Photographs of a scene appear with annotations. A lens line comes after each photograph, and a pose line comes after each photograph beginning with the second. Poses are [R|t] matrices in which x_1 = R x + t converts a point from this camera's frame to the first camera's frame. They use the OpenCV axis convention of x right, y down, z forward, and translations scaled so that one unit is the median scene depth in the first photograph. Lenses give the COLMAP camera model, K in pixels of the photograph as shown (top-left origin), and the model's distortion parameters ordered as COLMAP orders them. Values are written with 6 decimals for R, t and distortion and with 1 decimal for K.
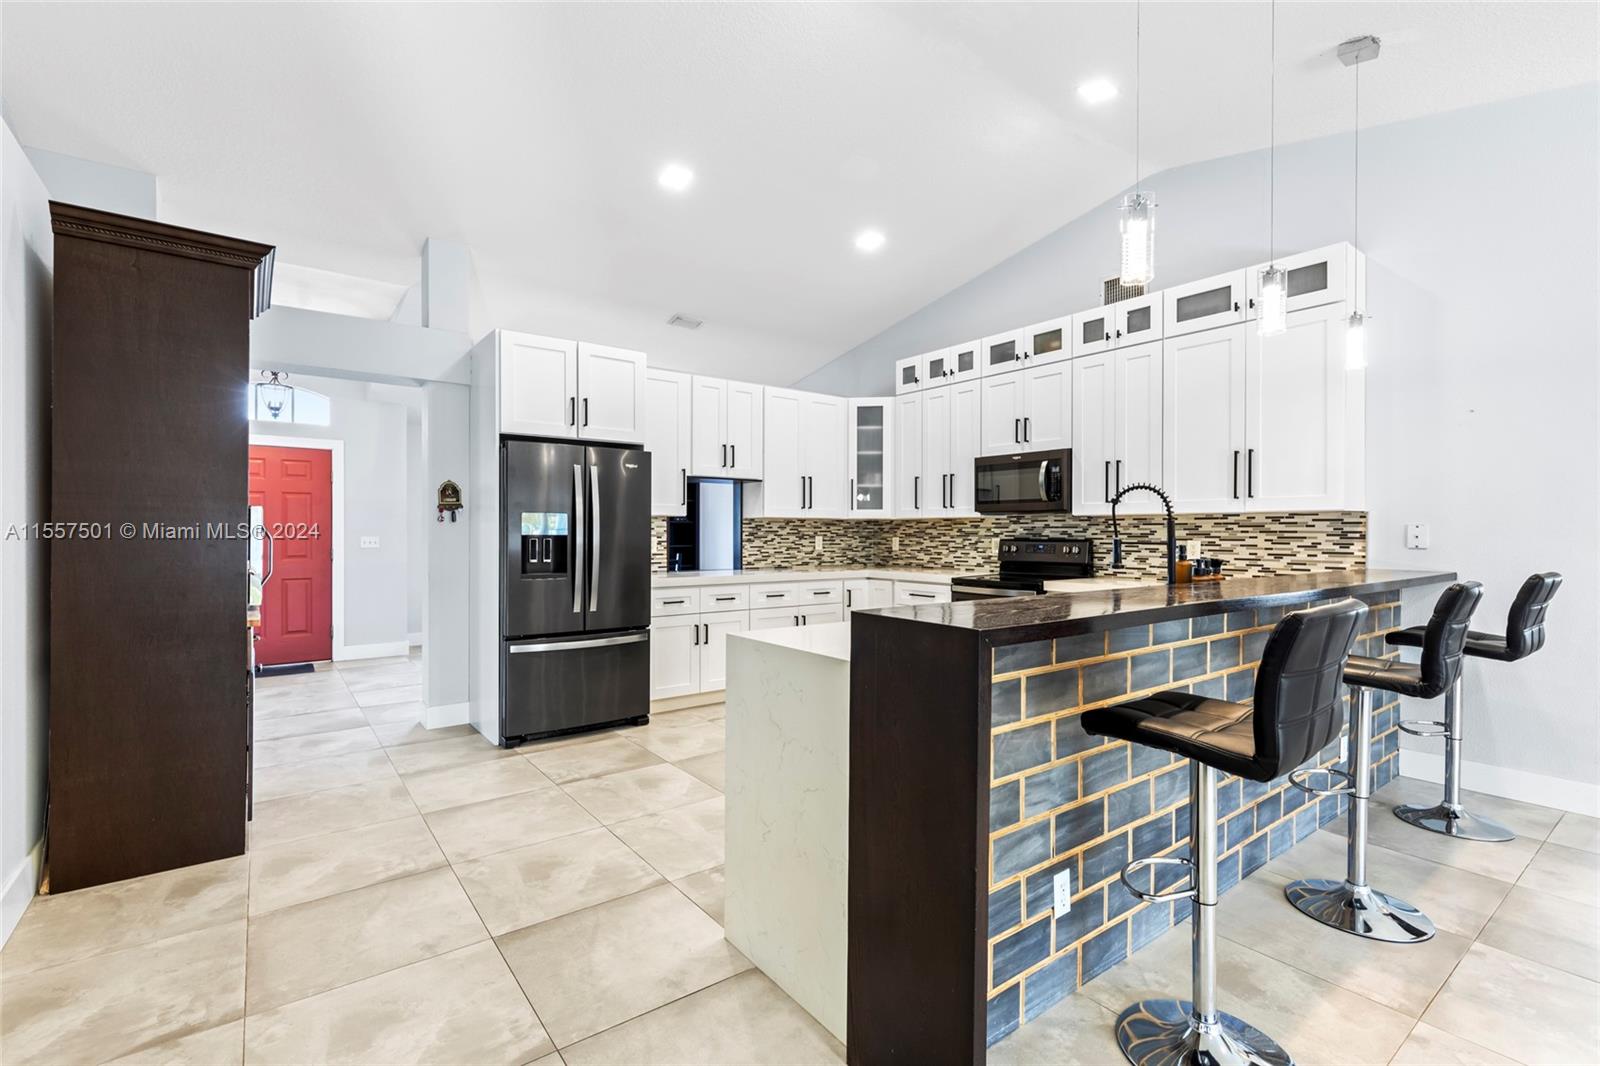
lens RADIAL K [[716.5, 0, 797.1], [0, 716.5, 530.8], [0, 0, 1]] dist [-0.001151, -0.000986]
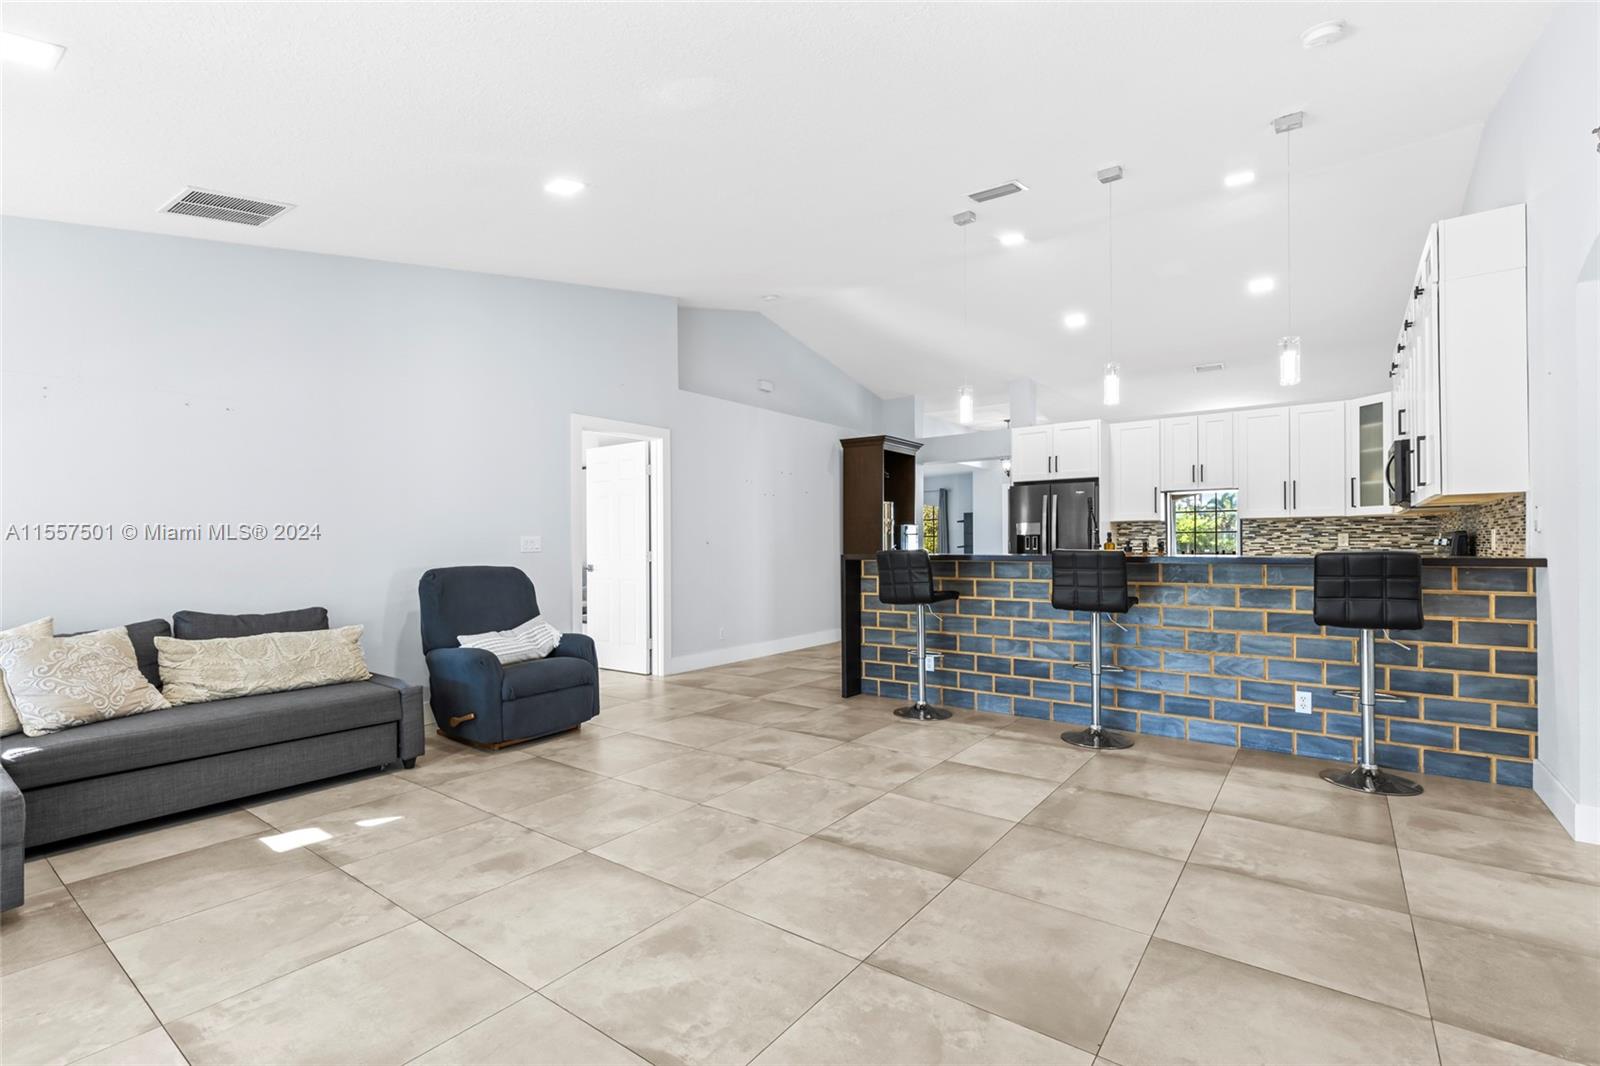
lens RADIAL K [[716.5, 0, 791.6], [0, 716.5, 536.1], [0, 0, 1]] dist [-0.001151, -0.000986]
pose [[0.283675, -0.014259, -0.958814, 0.853952], [0.010844, 0.999873, -0.011661, 0.016178], [0.958859, -0.007090, 0.283794, -0.080901]]
